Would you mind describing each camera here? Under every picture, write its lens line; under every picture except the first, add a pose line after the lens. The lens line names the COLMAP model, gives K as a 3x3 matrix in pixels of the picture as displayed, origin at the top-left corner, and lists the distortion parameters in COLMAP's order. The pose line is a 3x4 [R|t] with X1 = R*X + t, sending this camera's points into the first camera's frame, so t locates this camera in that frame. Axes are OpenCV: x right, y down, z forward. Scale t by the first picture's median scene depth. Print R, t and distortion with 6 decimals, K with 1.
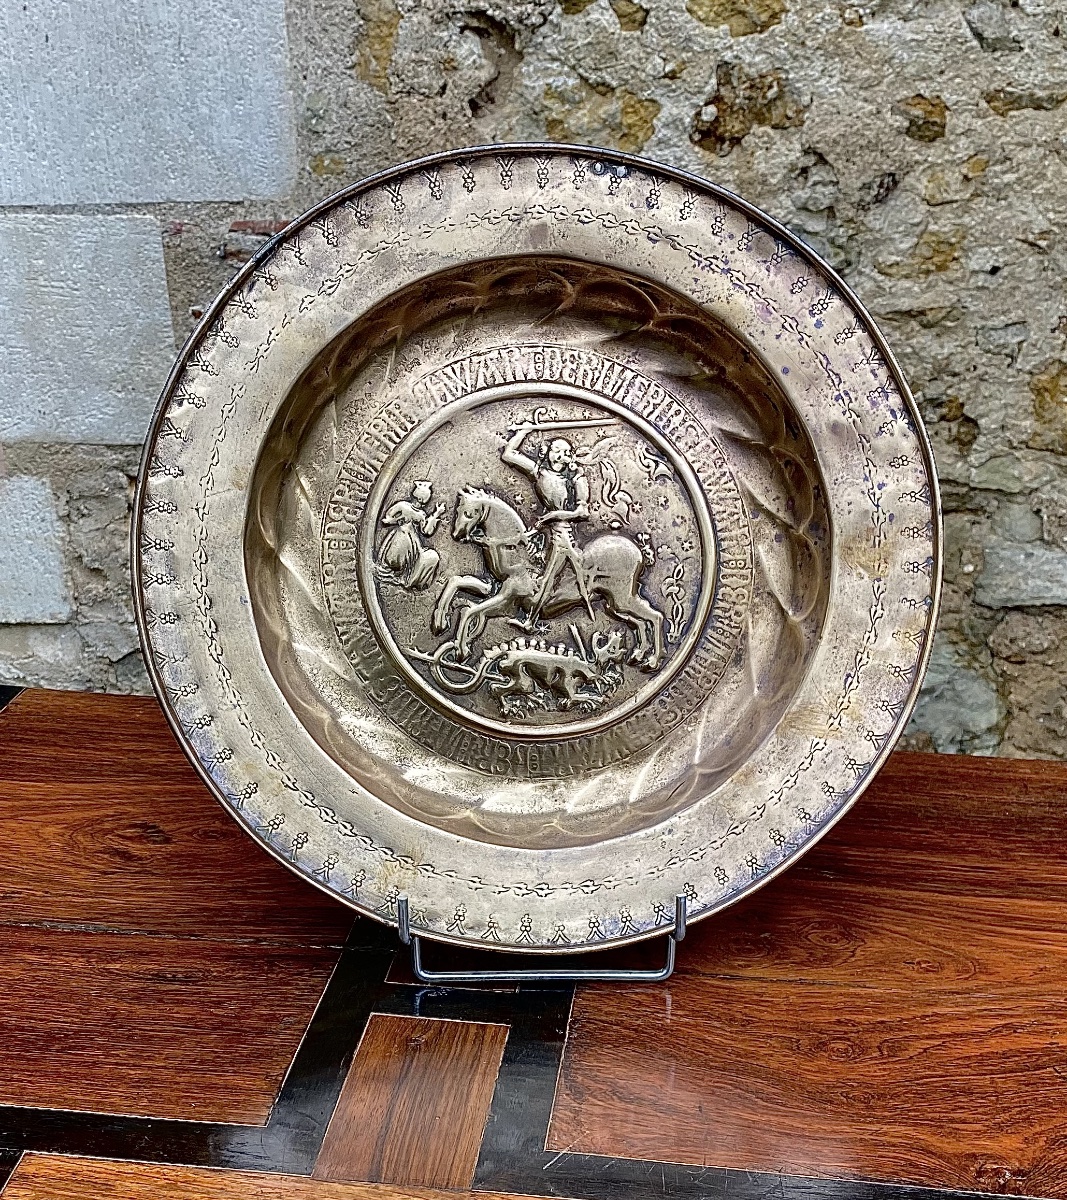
lens RADIAL K [[1623.8, 0, 543.3], [0, 1623.8, 723.9], [0, 0, 1]] dist [0.119811, -0.378828]
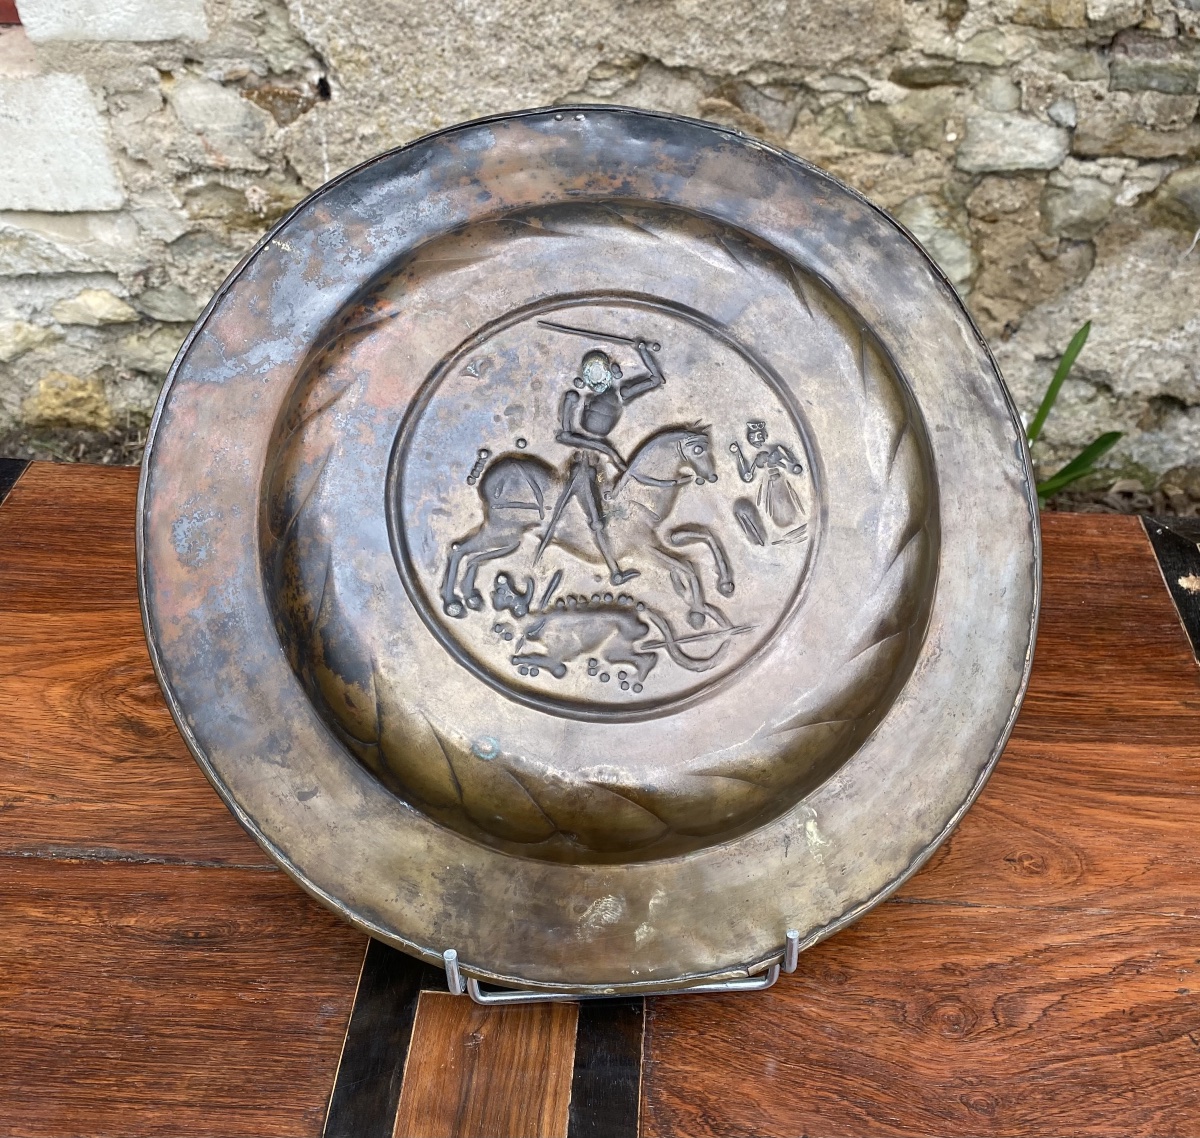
lens RADIAL K [[1254.2, 0, 603.5], [0, 1254.2, 487.0], [0, 0, 1]] dist [-0.012174, 0.022571]
pose [[0.998455, -0.047000, 0.029646, -0.005634], [0.037826, 0.965668, 0.257012, -0.102883], [-0.040707, -0.255494, 0.965953, 0.164618]]
